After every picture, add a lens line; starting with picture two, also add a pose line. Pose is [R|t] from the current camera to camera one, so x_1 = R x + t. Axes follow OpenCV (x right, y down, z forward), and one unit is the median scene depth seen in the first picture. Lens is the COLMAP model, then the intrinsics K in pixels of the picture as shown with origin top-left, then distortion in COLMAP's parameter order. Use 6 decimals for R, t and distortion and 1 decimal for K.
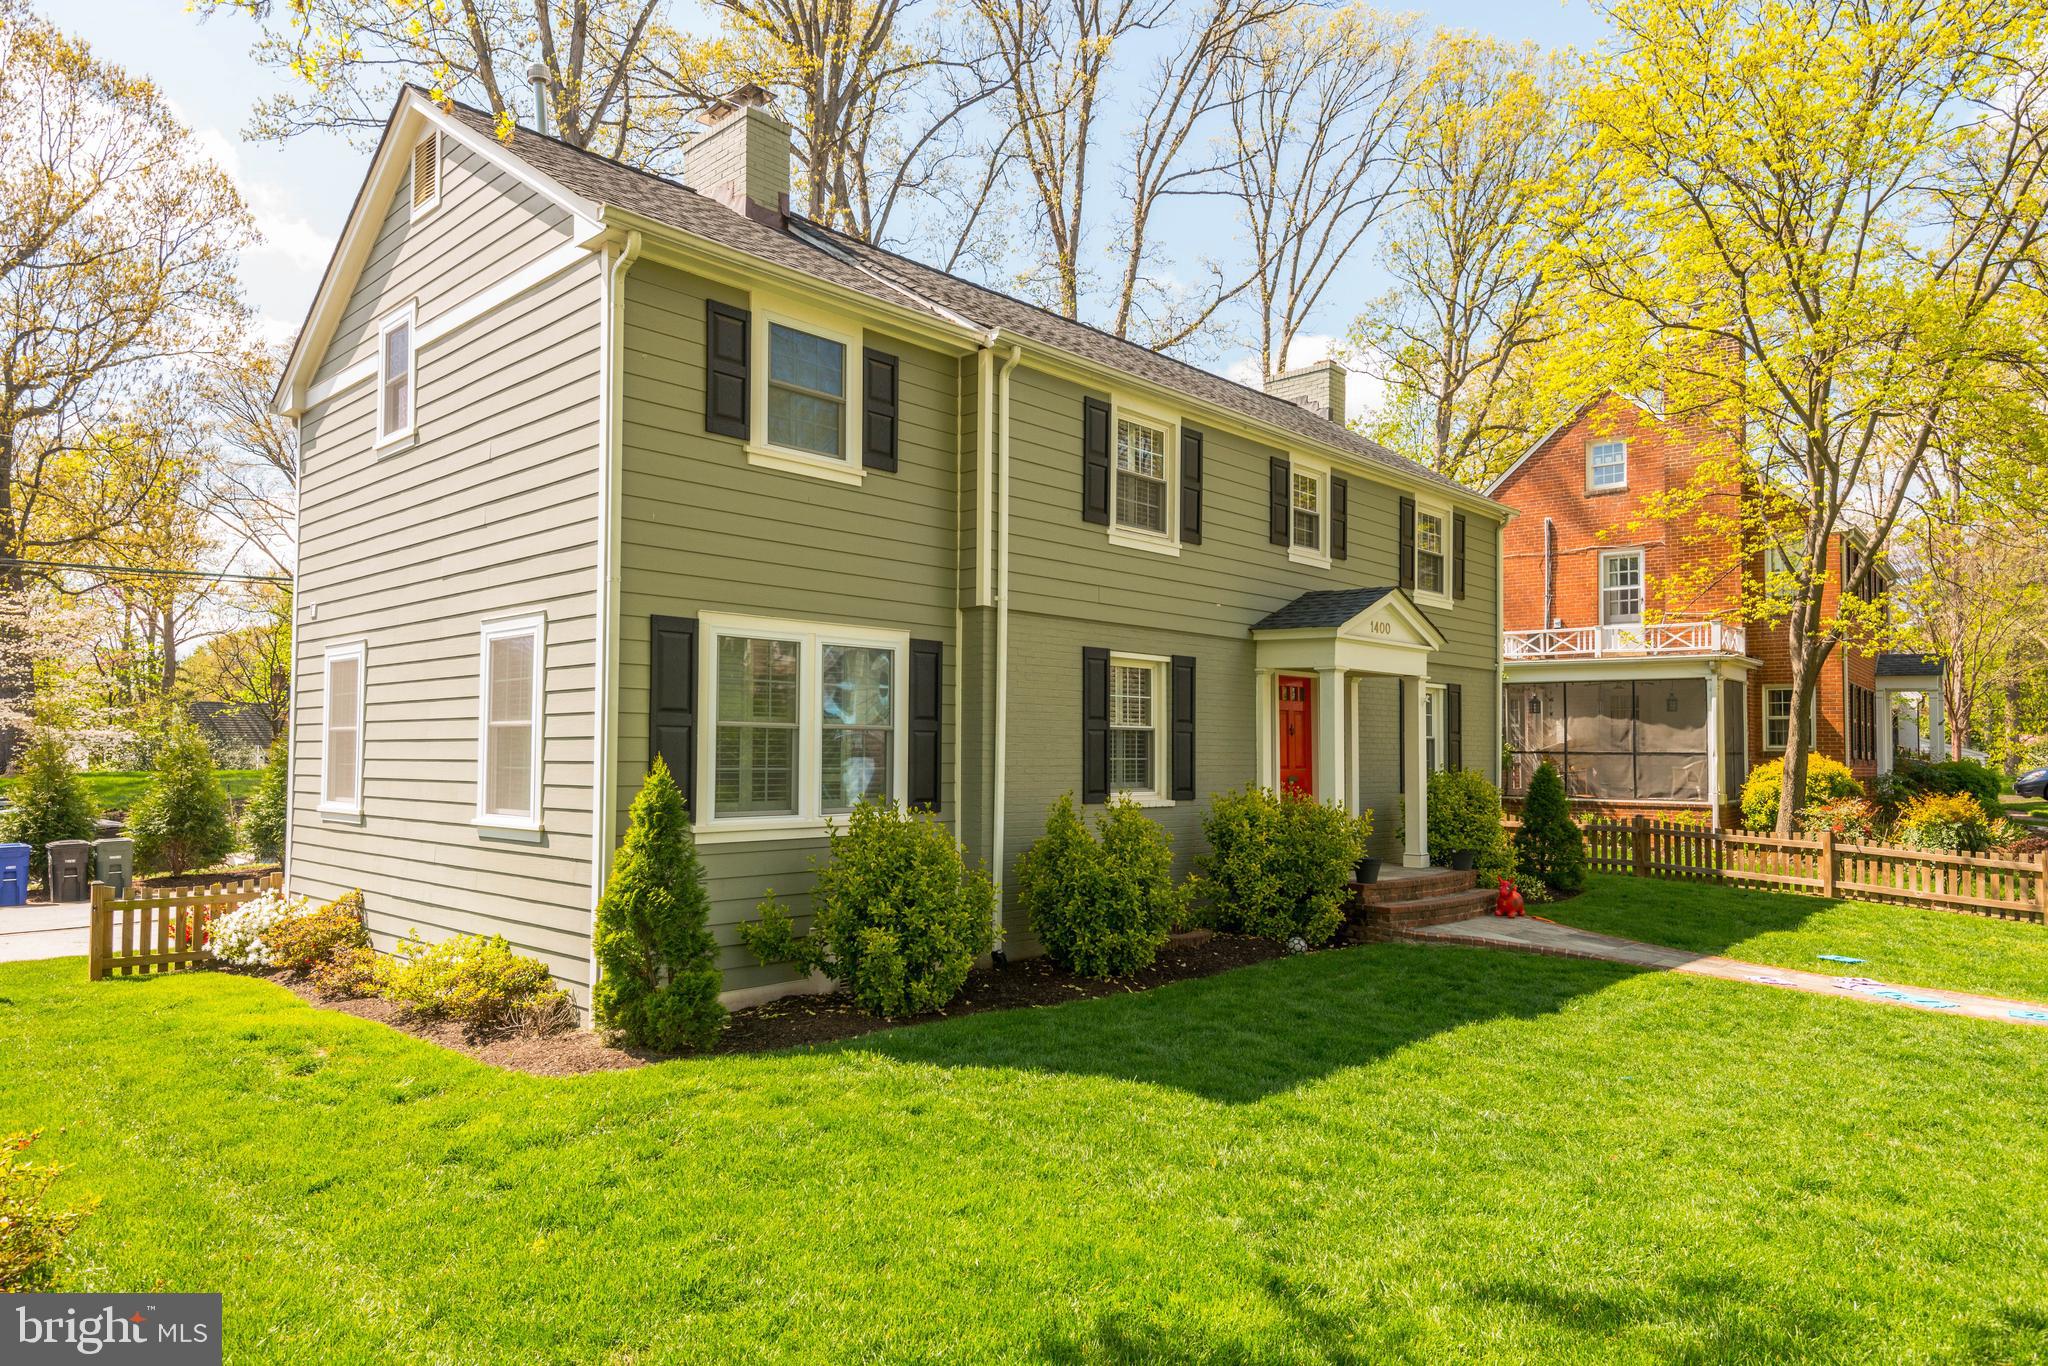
lens RADIAL K [[1288.8, 0, 1026.1], [0, 1288.8, 732.4], [0, 0, 1]] dist [0.006821, 0.001649]
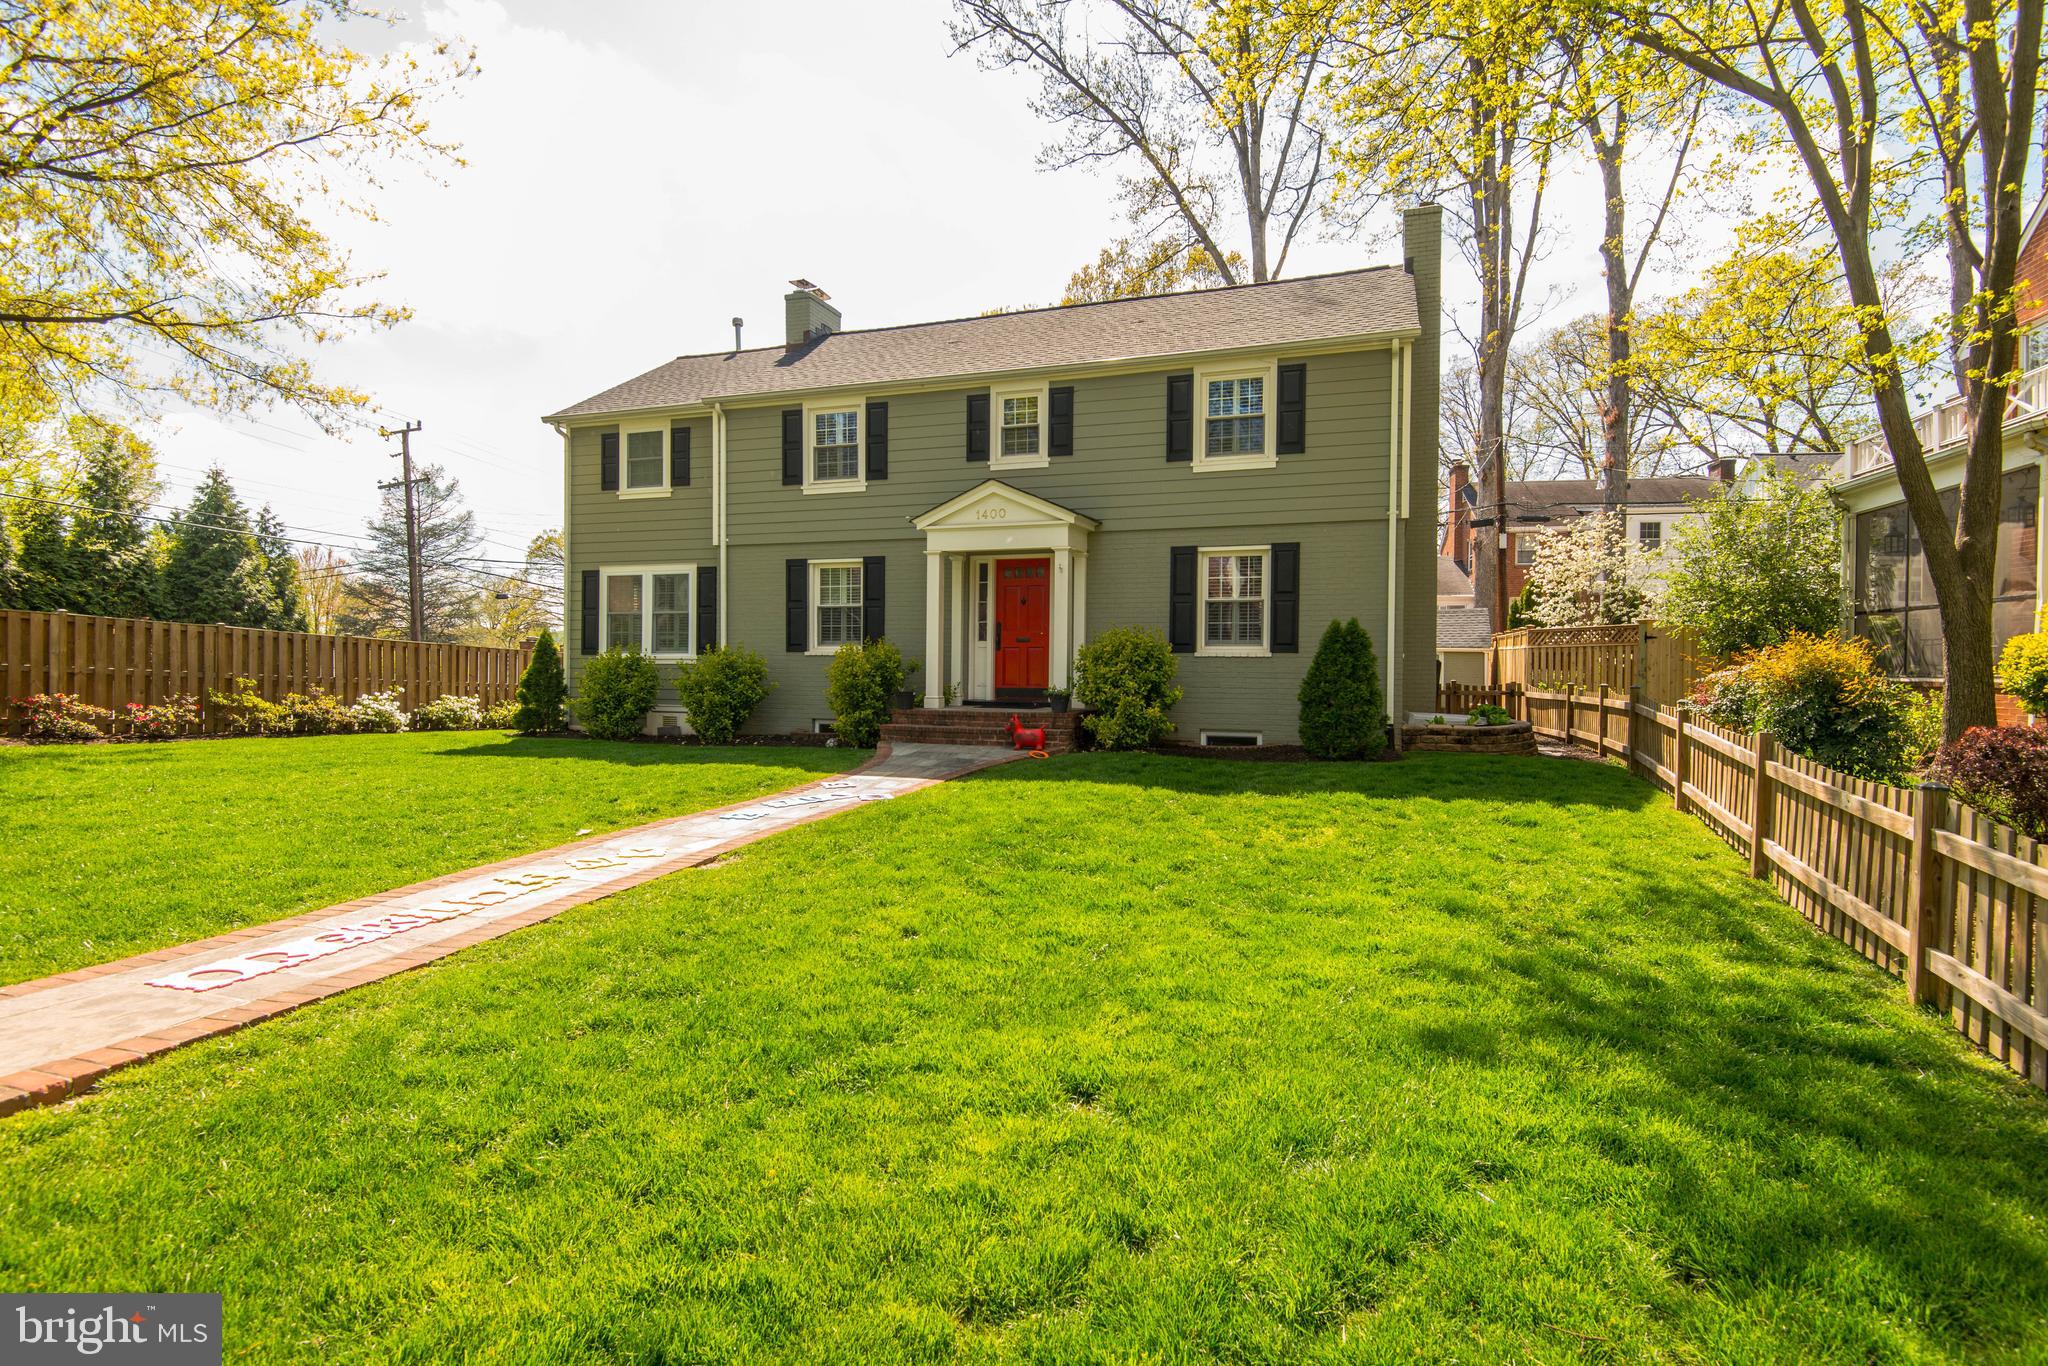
lens RADIAL K [[1105.4, 0, 1024.0], [0, 1105.4, 683.0], [0, 0, 1]] dist [-0.000283, -0.000020]
pose [[0.390419, 0.037384, -0.919878, 1.428533], [0.030679, 0.998092, 0.053584, 0.026660], [0.920126, -0.049141, 0.388527, 0.663023]]
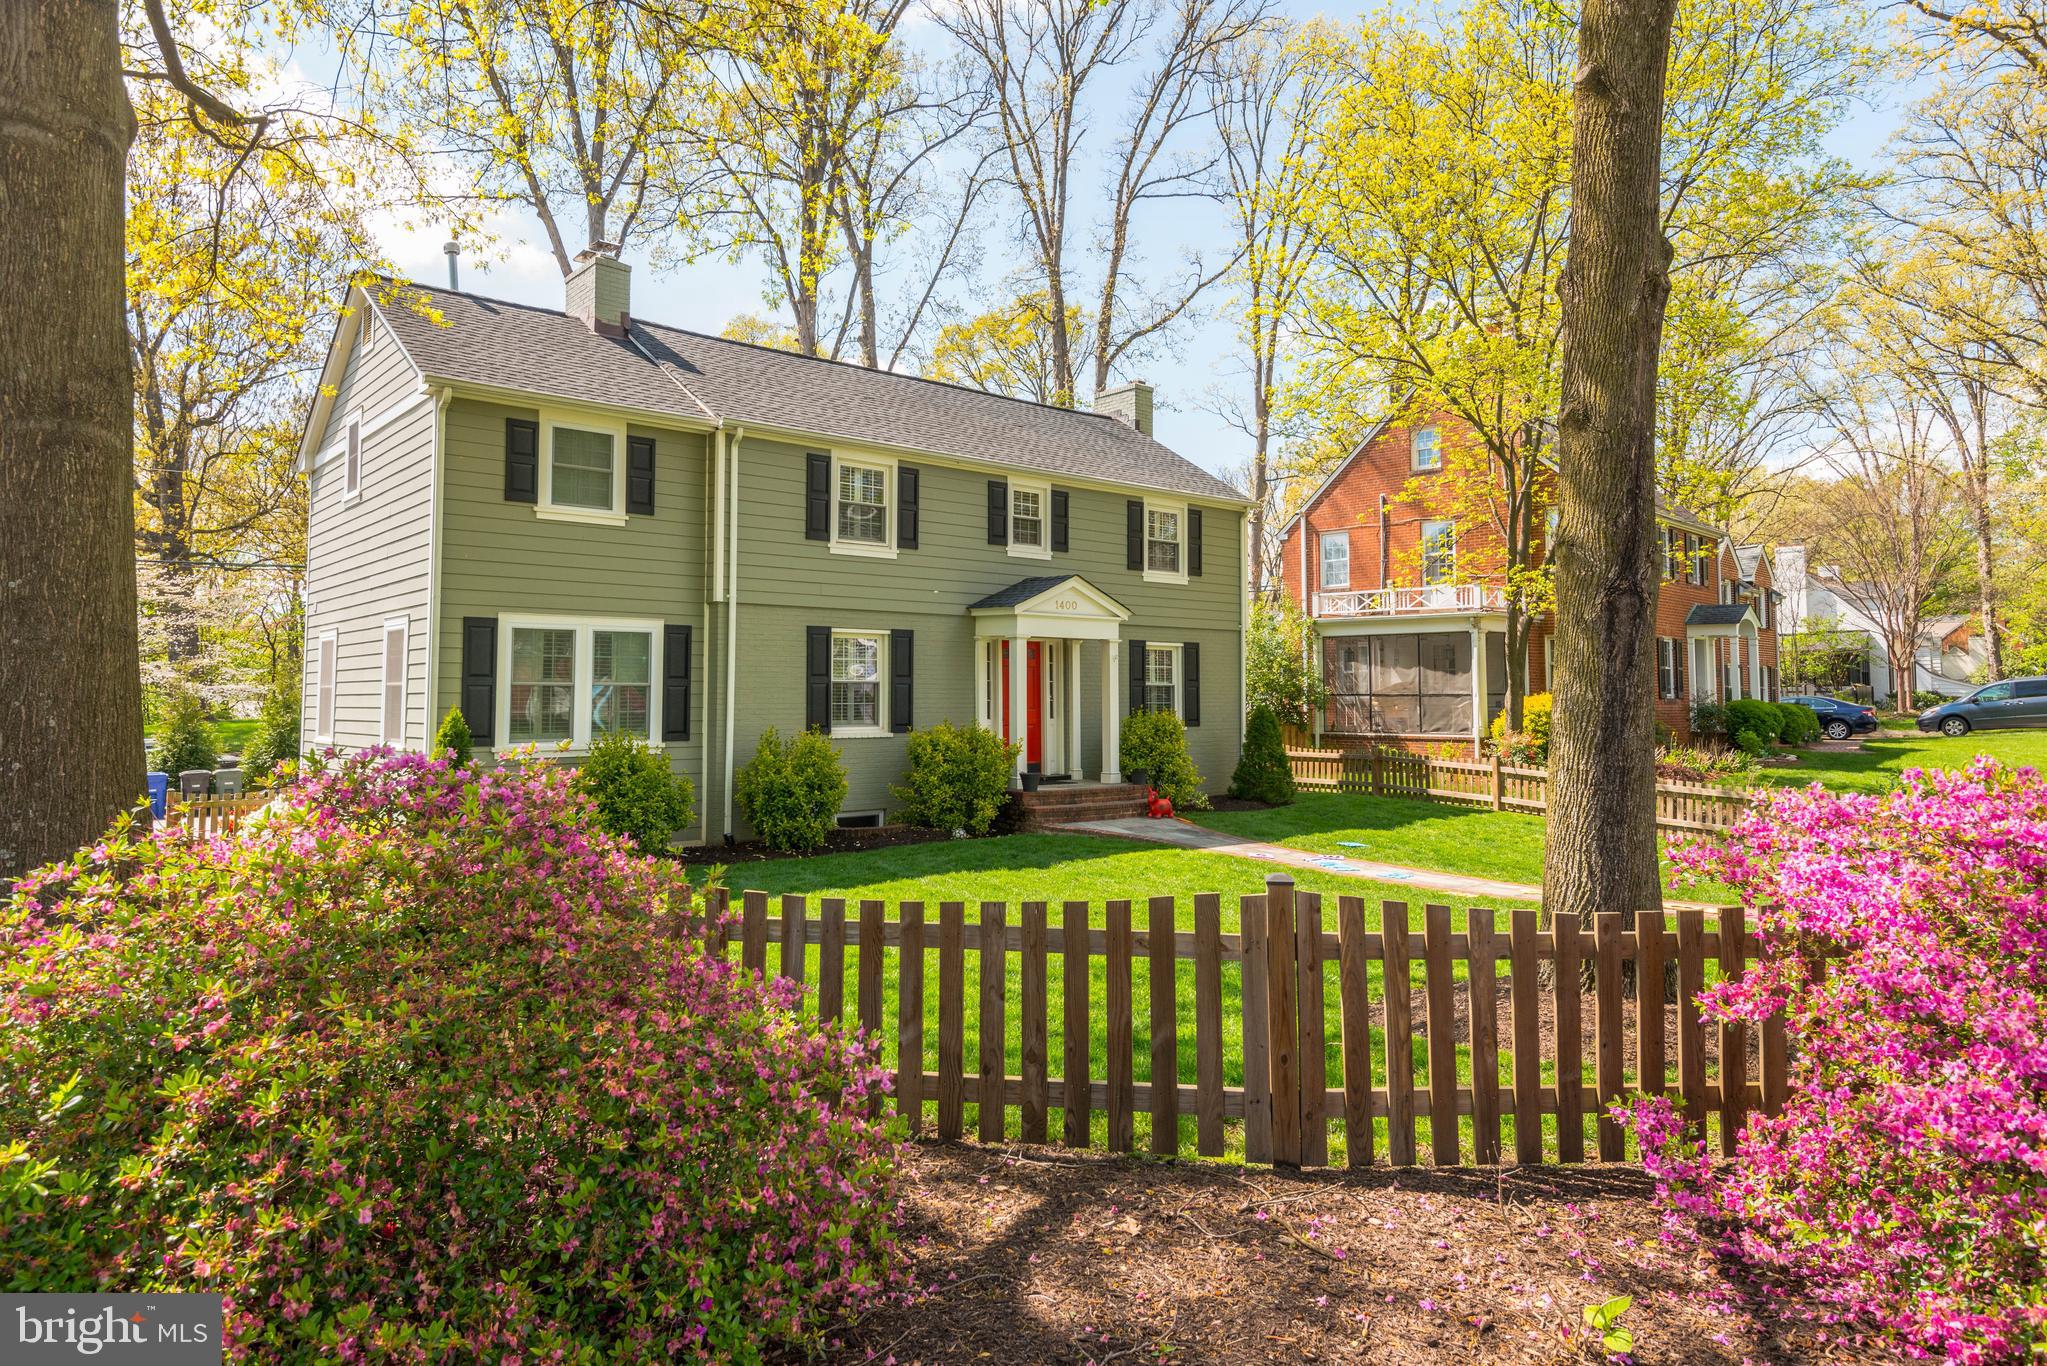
lens RADIAL K [[1270.0, 0, 1021.5], [0, 1270.0, 649.1], [0, 0, 1]] dist [0.005317, -0.000999]
pose [[0.994972, -0.011445, -0.099499, 0.397389], [0.009273, 0.999709, -0.022262, -0.006064], [0.099725, 0.021227, 0.994789, -0.365675]]
